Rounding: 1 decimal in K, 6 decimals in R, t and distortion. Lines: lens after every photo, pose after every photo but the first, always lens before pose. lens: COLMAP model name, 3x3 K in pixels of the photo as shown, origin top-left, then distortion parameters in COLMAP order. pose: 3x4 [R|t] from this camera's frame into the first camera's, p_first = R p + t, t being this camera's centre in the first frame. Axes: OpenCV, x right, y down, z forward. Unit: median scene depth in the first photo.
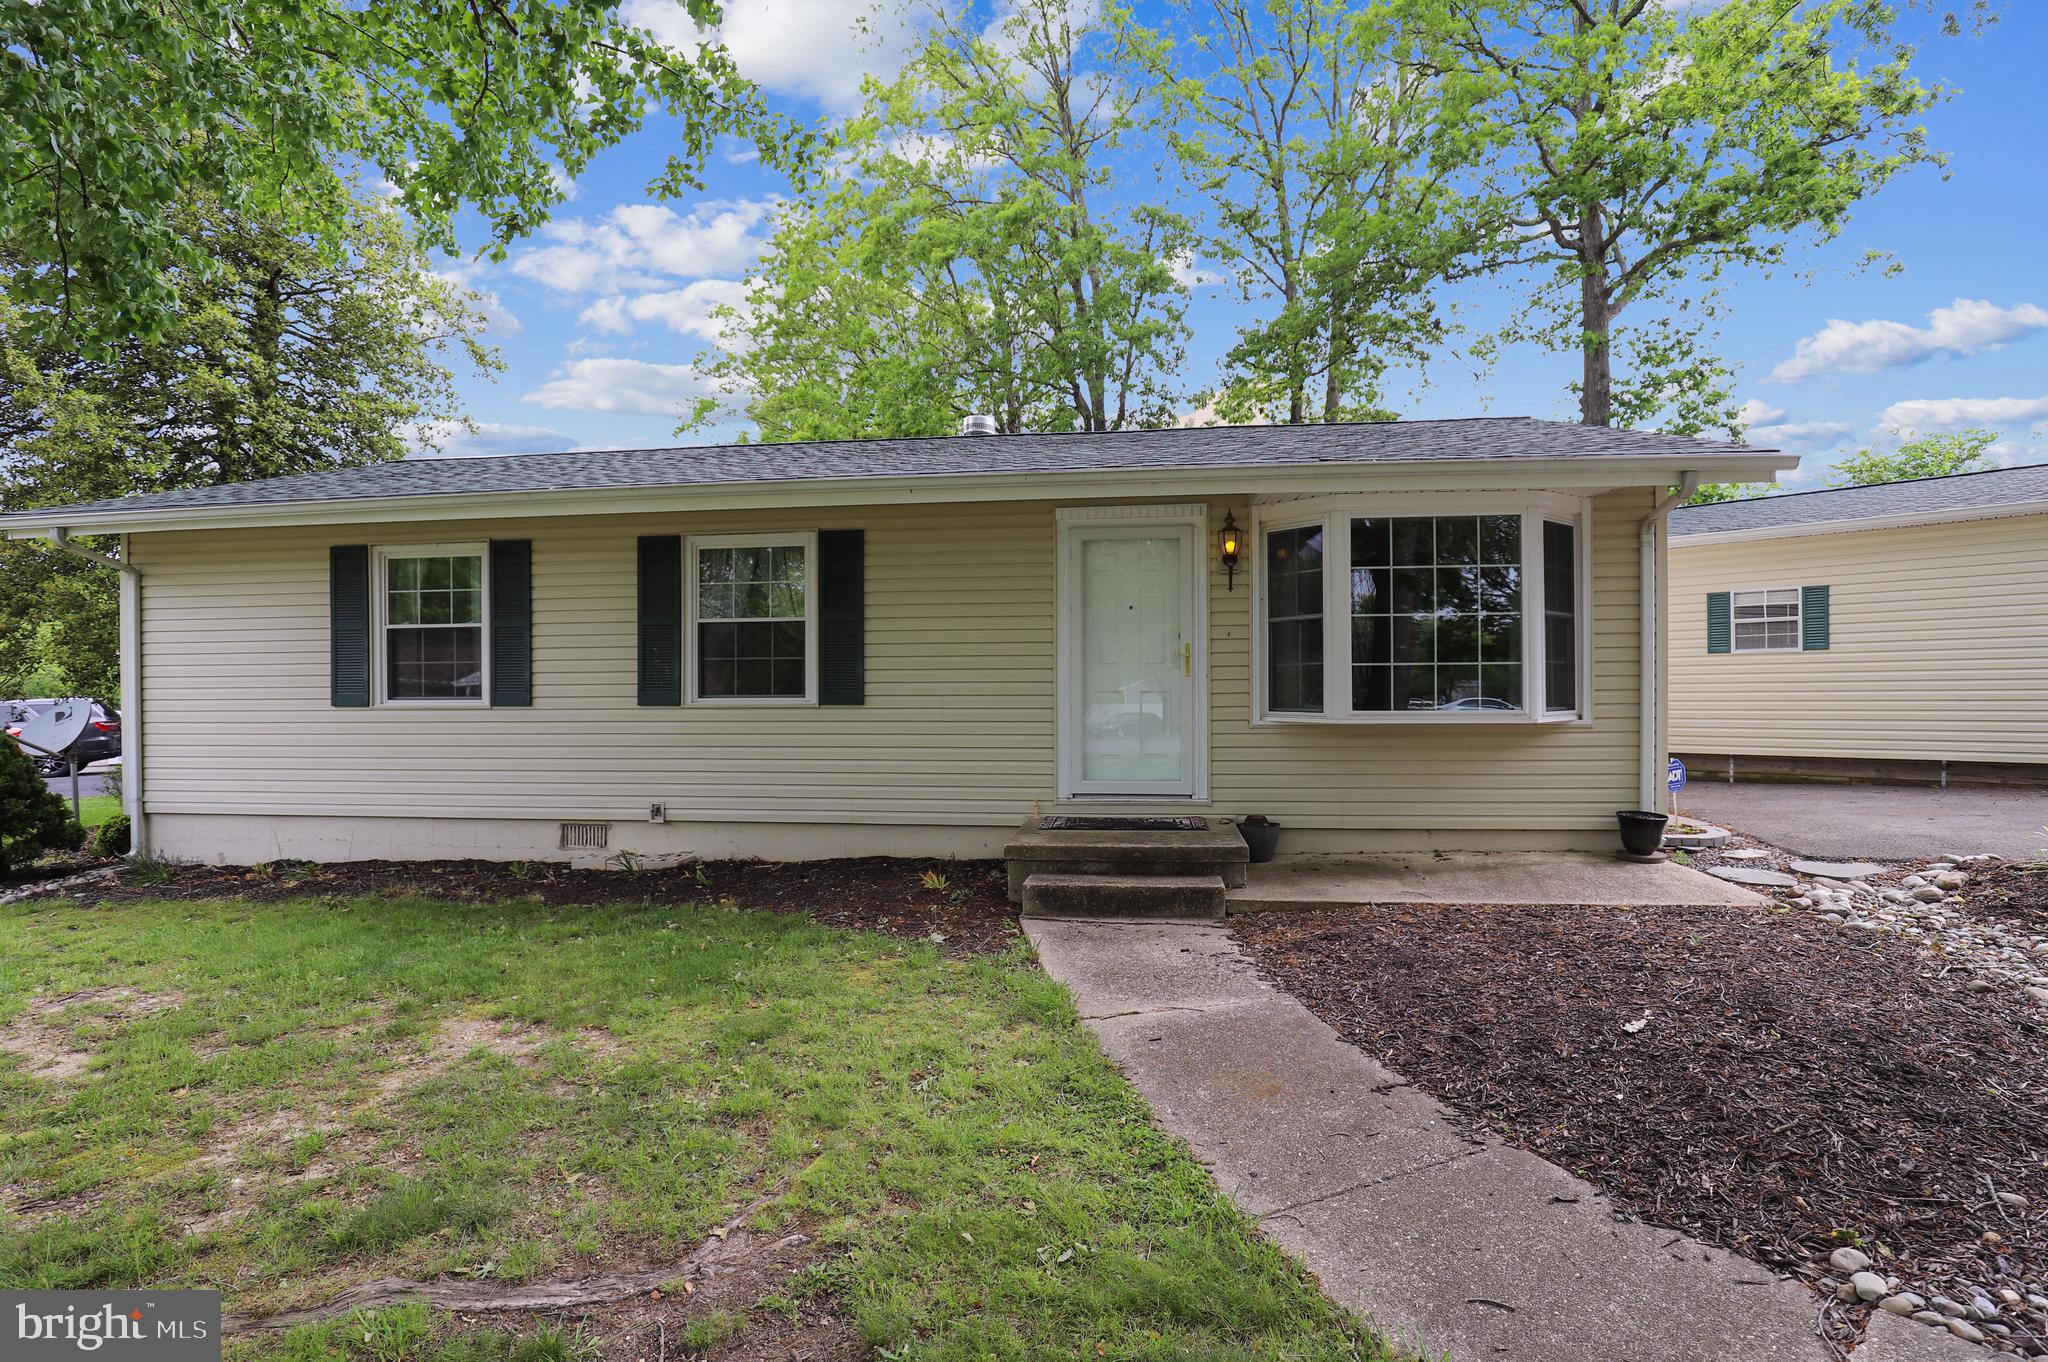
lens RADIAL K [[949.1, 0, 1031.6], [0, 949.1, 692.7], [0, 0, 1]] dist [-0.019240, 0.000463]
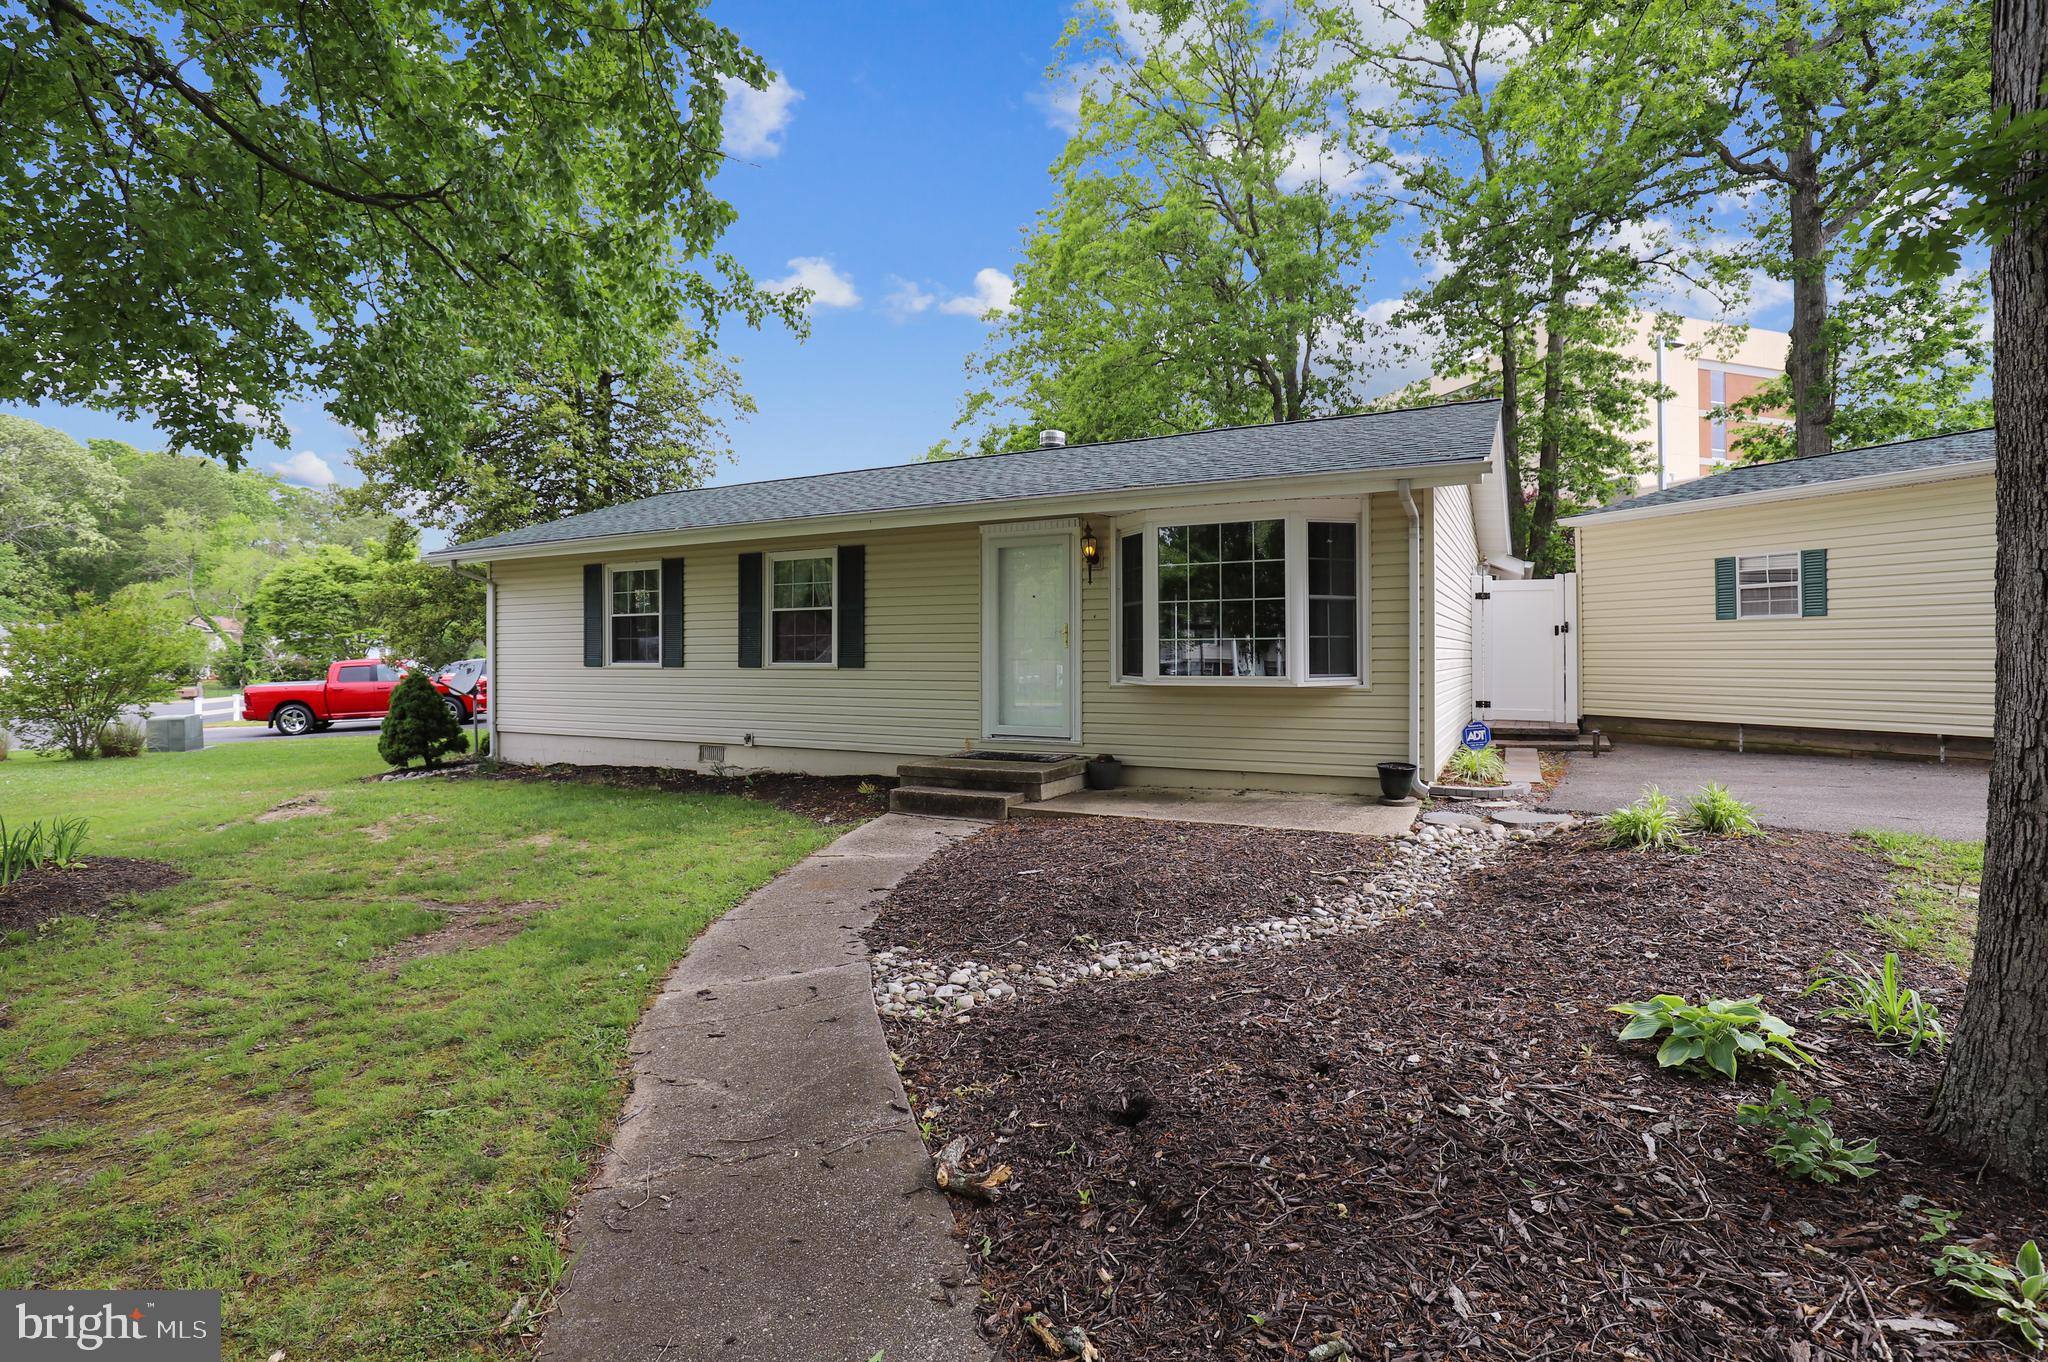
lens RADIAL K [[955.7, 0, 1023.7], [0, 955.7, 649.1], [0, 0, 1]] dist [-0.013820, -0.000159]
pose [[0.935019, -0.000180, -0.354596, 0.538856], [-0.000265, 0.999999, -0.001206, -0.013442], [0.354596, 0.001221, 0.935019, -0.248751]]
